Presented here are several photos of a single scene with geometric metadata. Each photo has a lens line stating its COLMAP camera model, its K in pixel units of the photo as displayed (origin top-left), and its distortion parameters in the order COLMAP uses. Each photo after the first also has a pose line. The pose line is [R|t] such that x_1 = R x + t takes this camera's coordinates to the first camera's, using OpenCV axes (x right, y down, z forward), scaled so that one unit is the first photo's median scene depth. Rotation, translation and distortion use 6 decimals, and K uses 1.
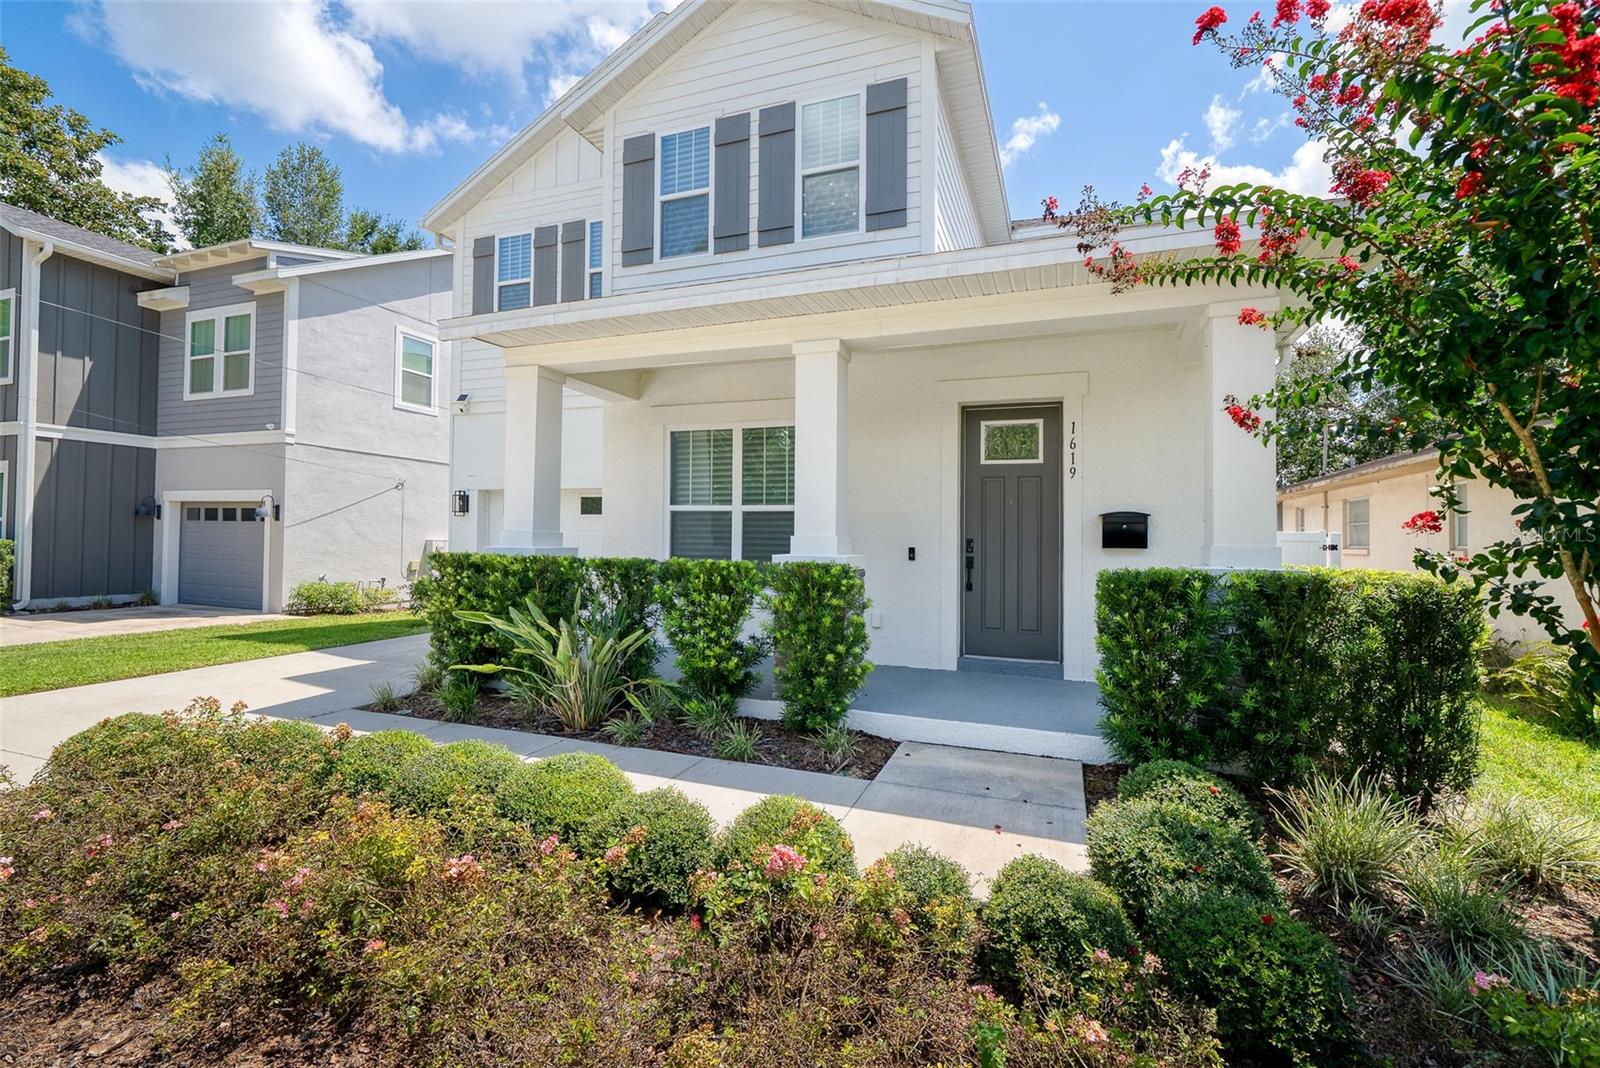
lens RADIAL K [[688.4, 0, 800.0], [0, 688.4, 534.0], [0, 0, 1]] dist [-0.000785, -0.000041]
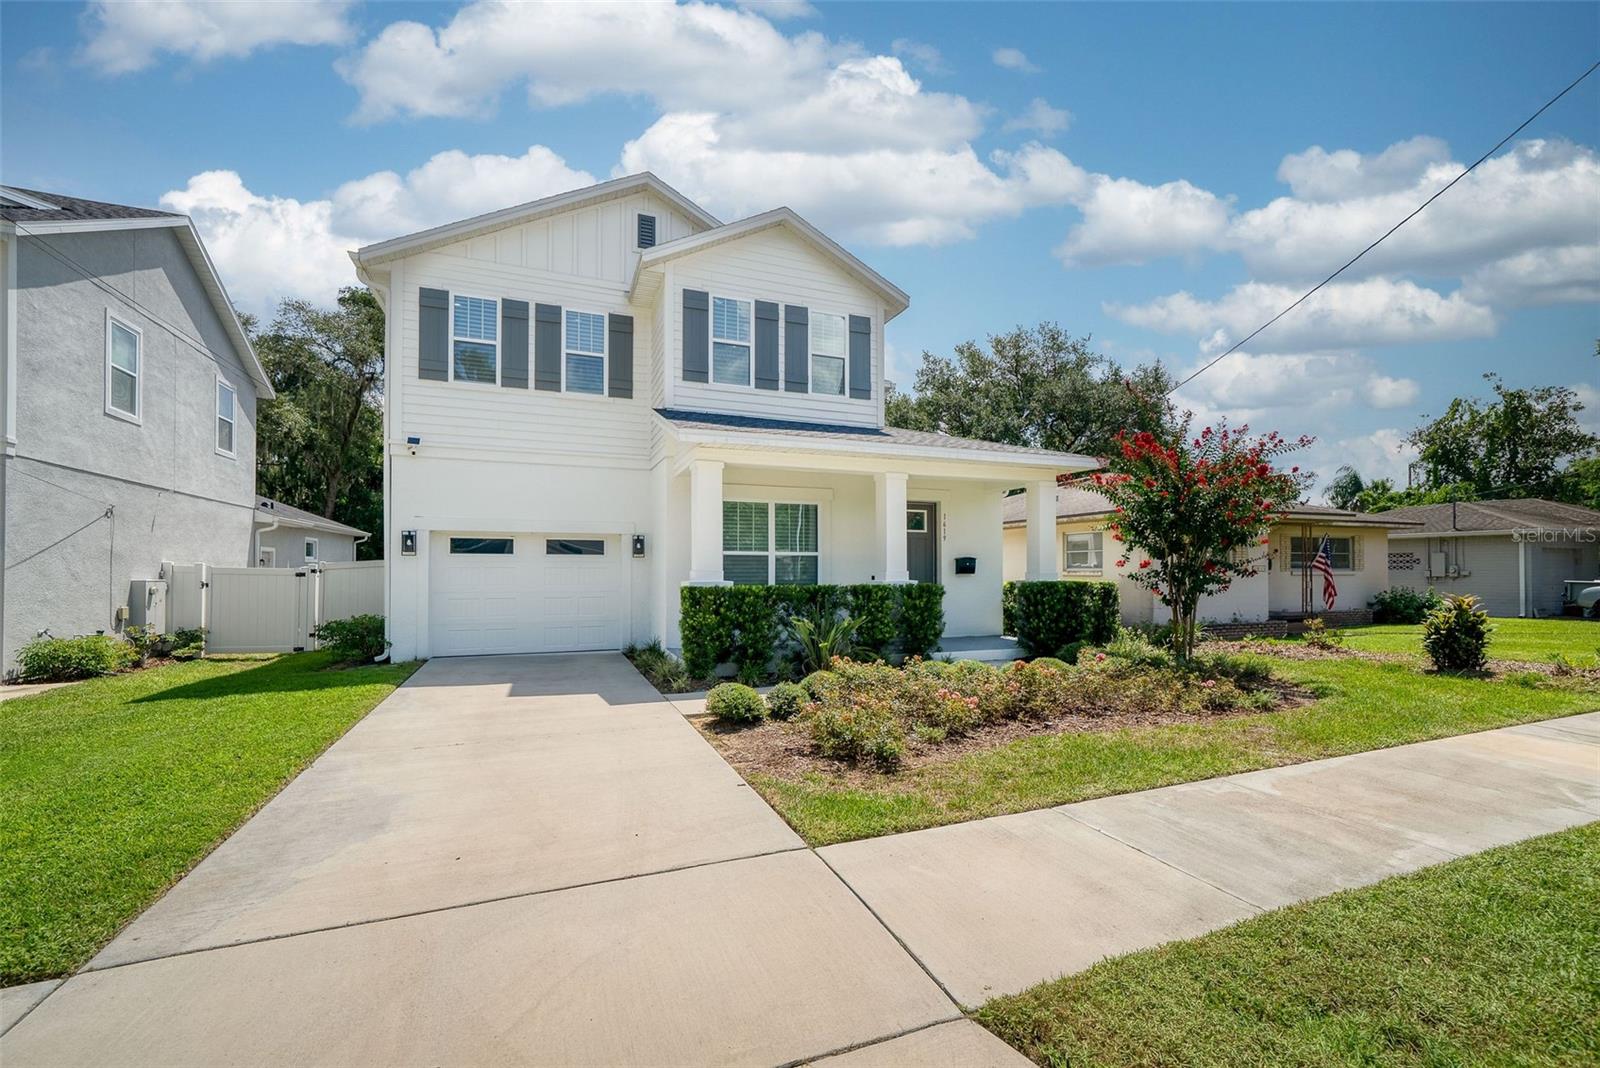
lens RADIAL K [[685.8, 0, 801.1], [0, 685.8, 569.5], [0, 0, 1]] dist [0.000601, 0.000103]
pose [[0.756705, -0.013661, 0.653614, -1.049641], [0.007659, 0.999898, 0.012033, -0.018733], [-0.653712, -0.004099, 0.756733, -0.227126]]
